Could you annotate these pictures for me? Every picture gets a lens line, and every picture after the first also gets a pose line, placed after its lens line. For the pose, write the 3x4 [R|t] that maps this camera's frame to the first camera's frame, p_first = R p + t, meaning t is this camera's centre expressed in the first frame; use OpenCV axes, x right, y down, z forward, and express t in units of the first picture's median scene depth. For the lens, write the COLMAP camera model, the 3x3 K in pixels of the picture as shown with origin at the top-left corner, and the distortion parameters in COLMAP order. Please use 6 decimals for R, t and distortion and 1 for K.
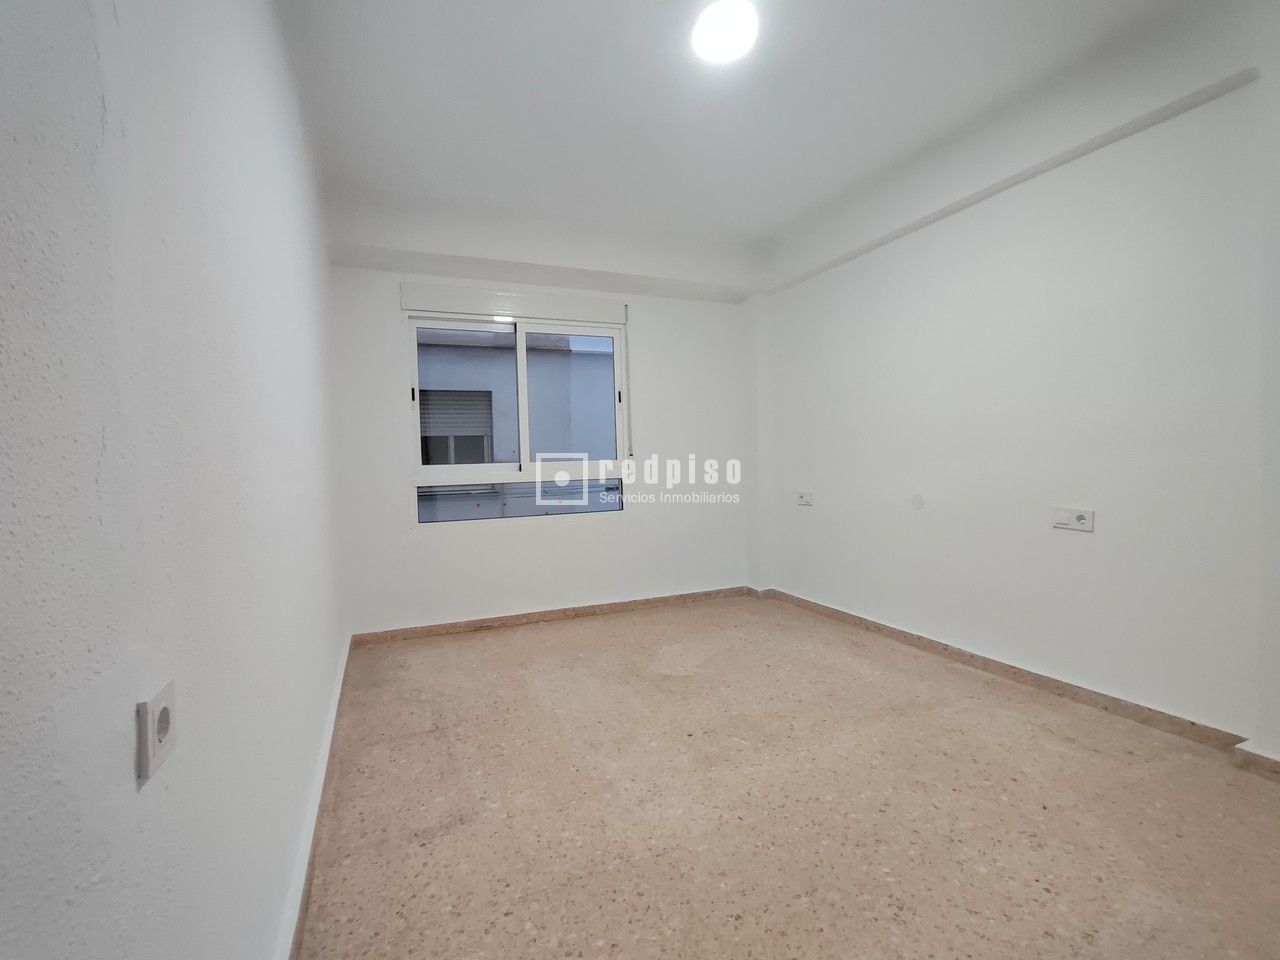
lens RADIAL K [[580.7, 0, 632.9], [0, 580.7, 486.5], [0, 0, 1]] dist [-0.021674, 0.014951]
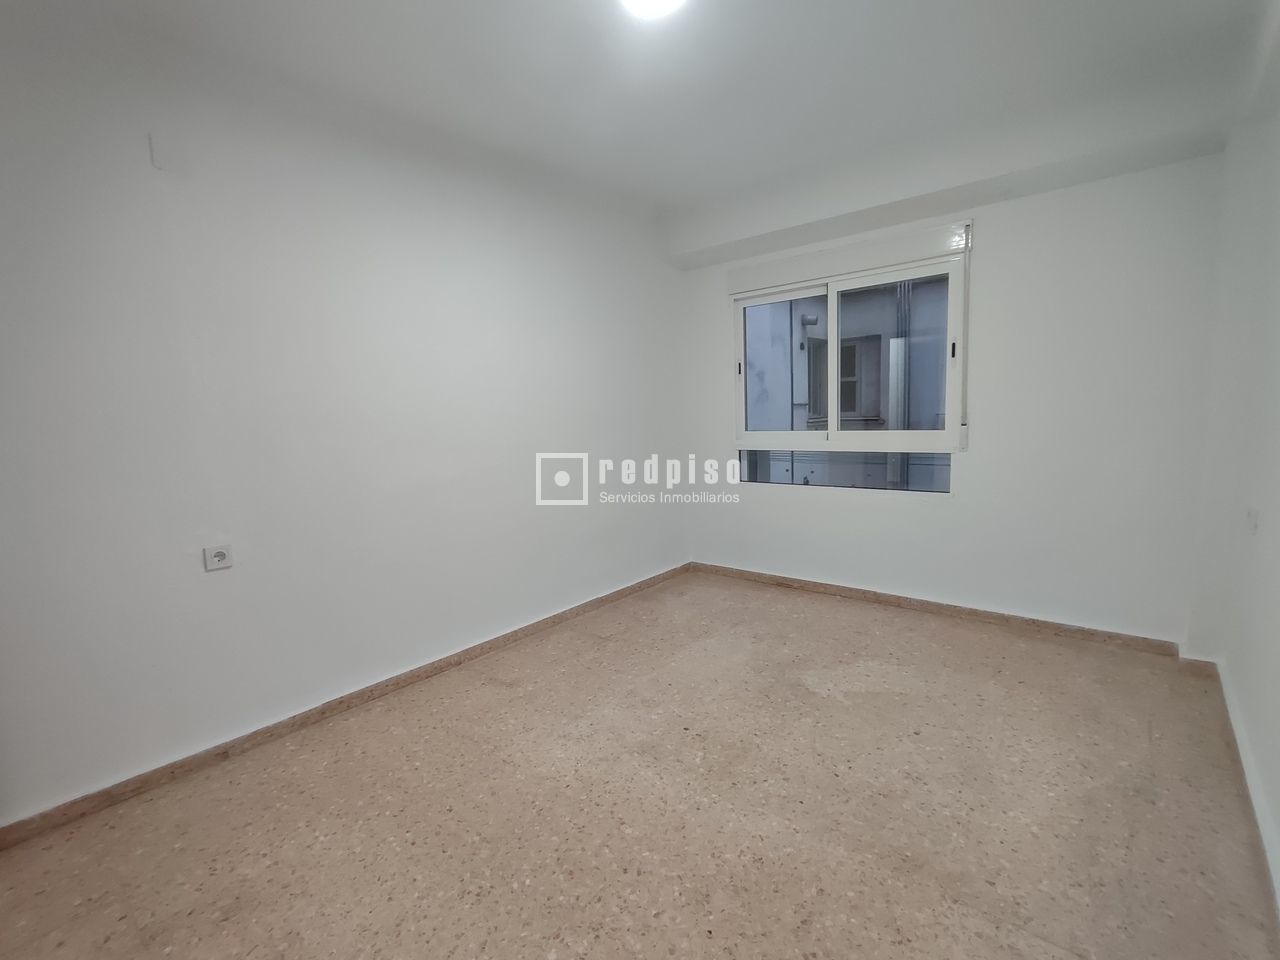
lens RADIAL K [[576.1, 0, 637.9], [0, 576.1, 475.8], [0, 0, 1]] dist [-0.001405, 0.000737]
pose [[0.448346, 0.107035, -0.887428, 0.709051], [-0.006874, 0.993188, 0.116318, -0.102796], [0.893834, -0.046050, 0.446028, 0.378439]]
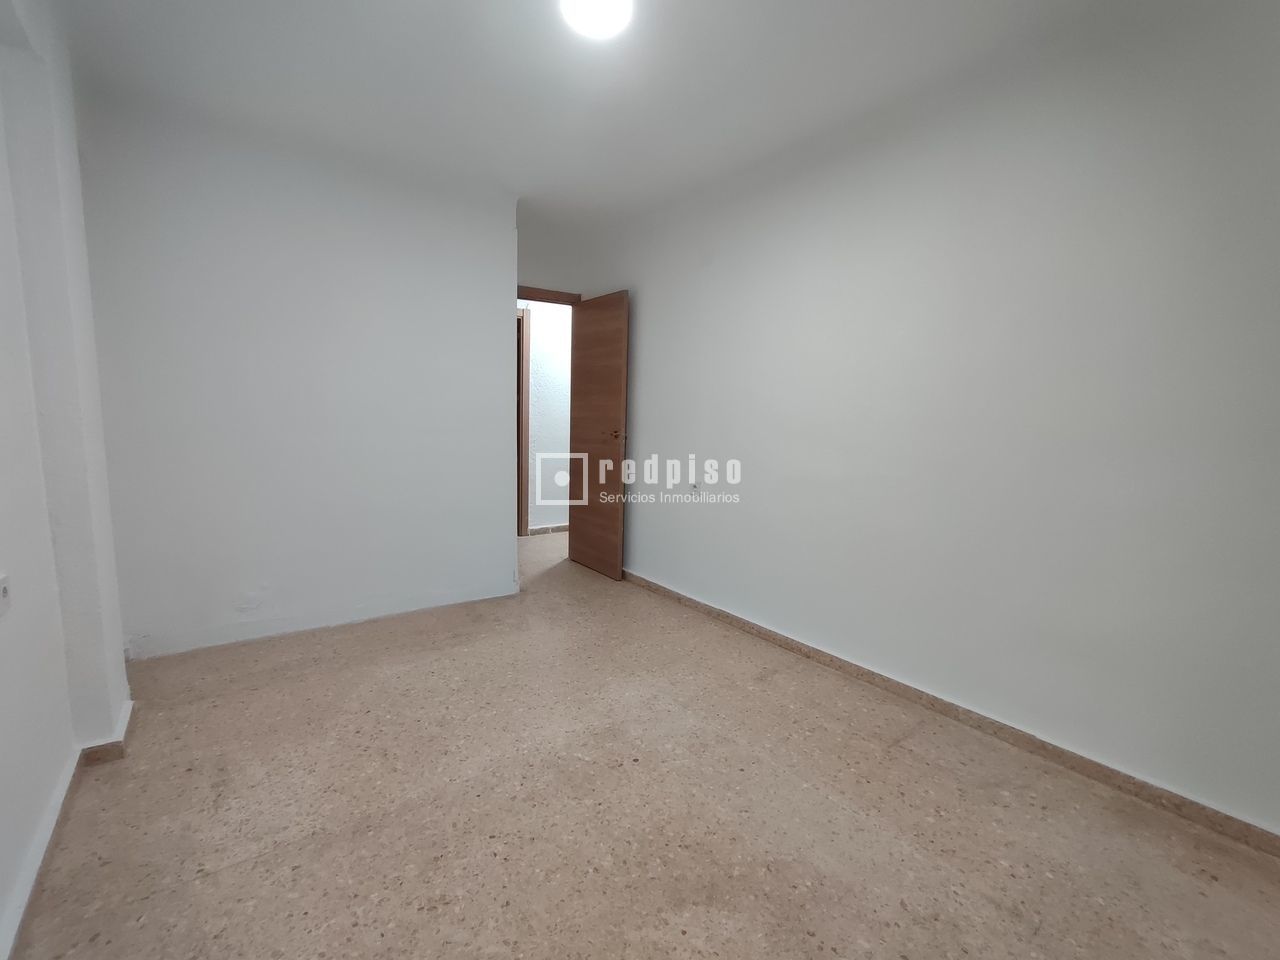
lens RADIAL K [[580.7, 0, 632.9], [0, 580.7, 486.5], [0, 0, 1]] dist [-0.021674, 0.014951]
pose [[-0.972476, 0.030056, -0.231057, 0.237221], [-0.011094, 0.984548, 0.174760, -0.132823], [0.232739, 0.172514, -0.957116, 1.407012]]
